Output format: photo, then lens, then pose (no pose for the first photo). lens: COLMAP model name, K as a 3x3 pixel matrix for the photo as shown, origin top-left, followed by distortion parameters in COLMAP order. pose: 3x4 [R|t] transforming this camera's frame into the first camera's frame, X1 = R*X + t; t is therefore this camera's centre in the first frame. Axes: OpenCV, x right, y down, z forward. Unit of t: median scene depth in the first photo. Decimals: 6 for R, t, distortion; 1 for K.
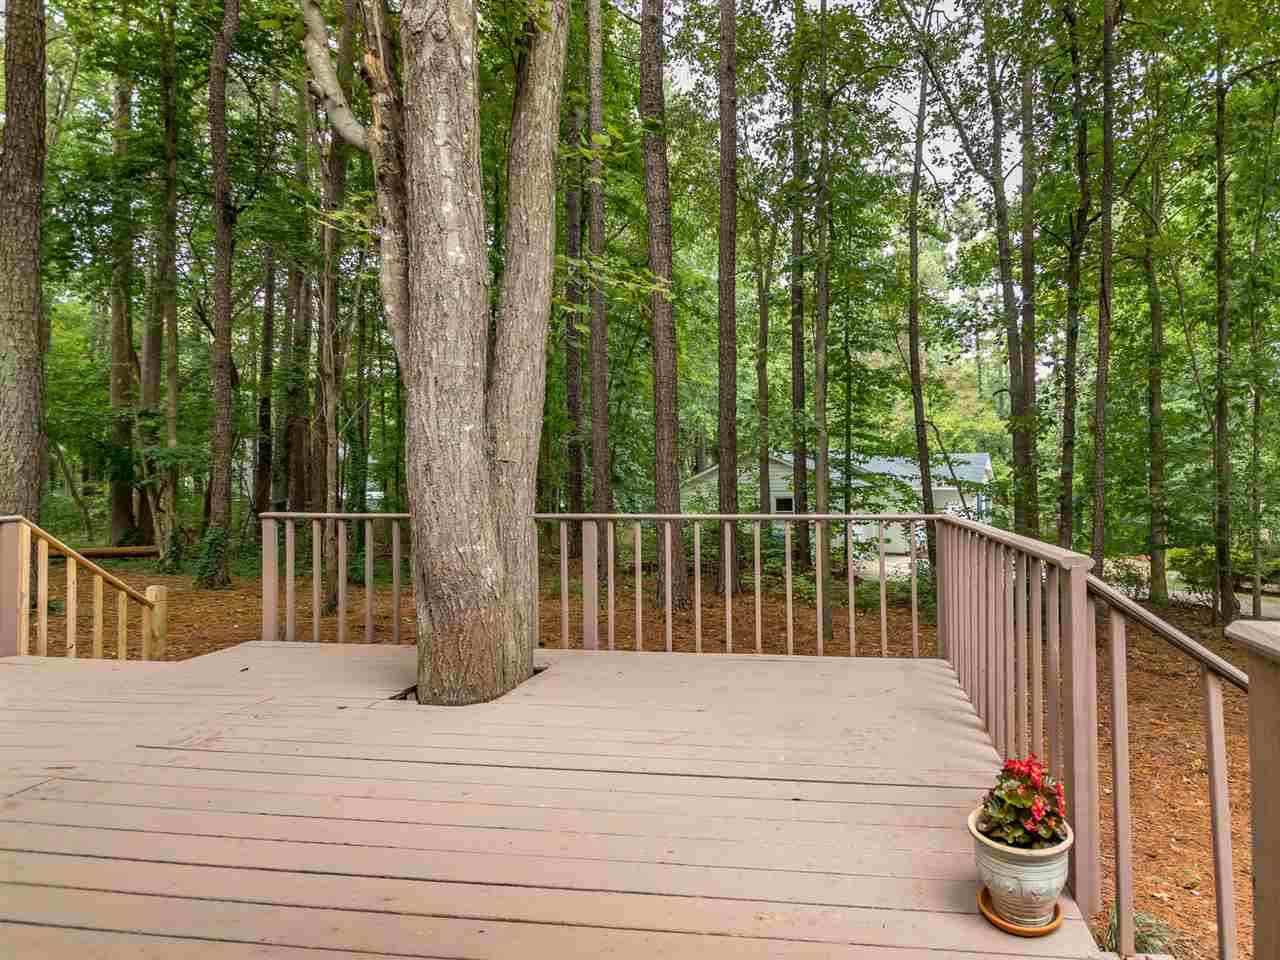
lens RADIAL K [[678.7, 0, 639.7], [0, 678.7, 513.7], [0, 0, 1]] dist [0.000146, 0.000024]
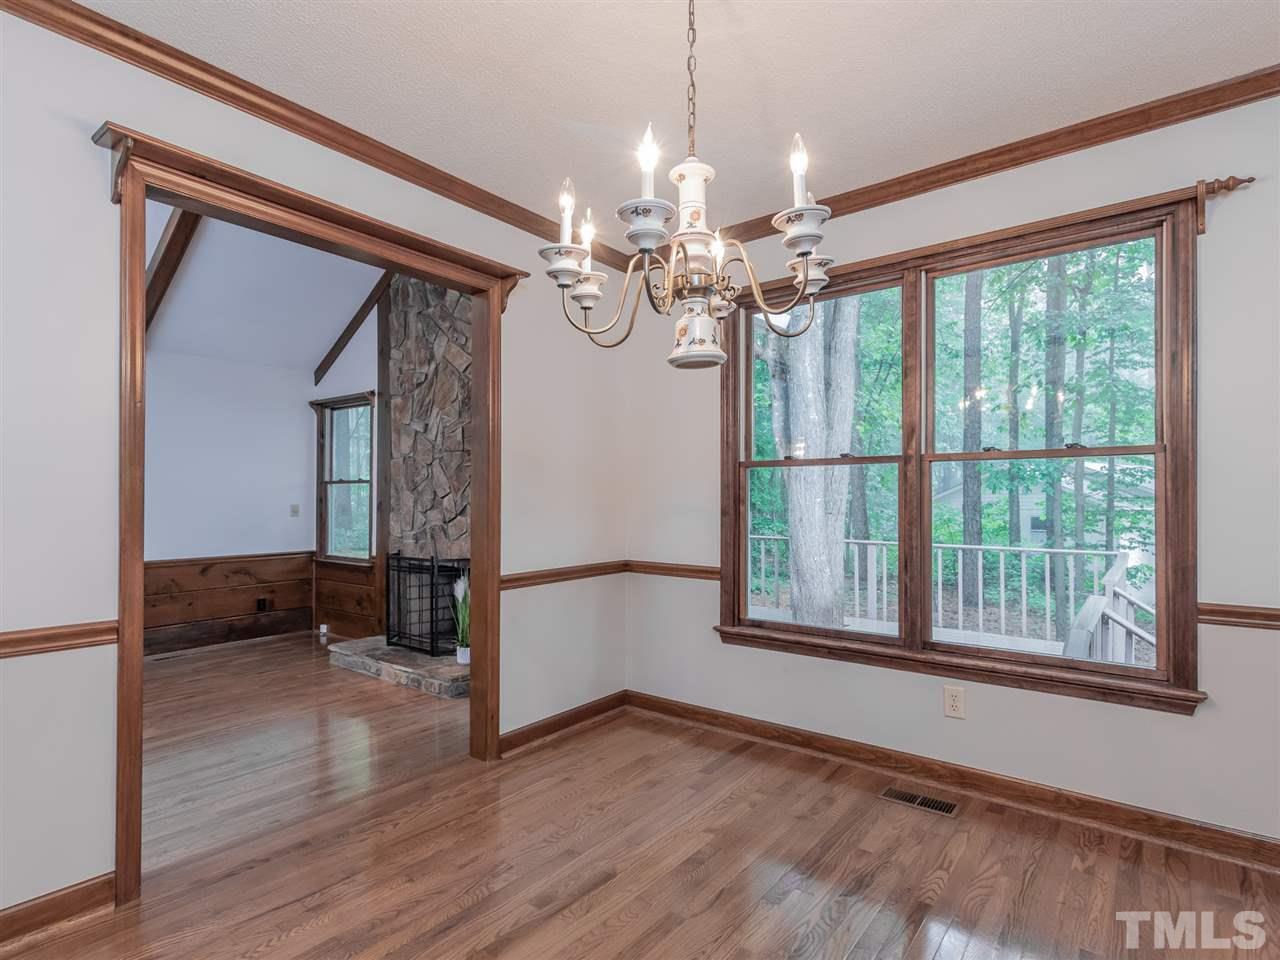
lens RADIAL K [[667.7, 0, 640.0], [0, 667.7, 480.0], [0, 0, 1]] dist [-0.000439, 0.000017]
pose [[0.940132, 0.009659, -0.340674, -0.014445], [-0.030282, 0.998012, -0.055270, -0.011580], [0.339463, 0.062277, 0.938556, -0.224733]]
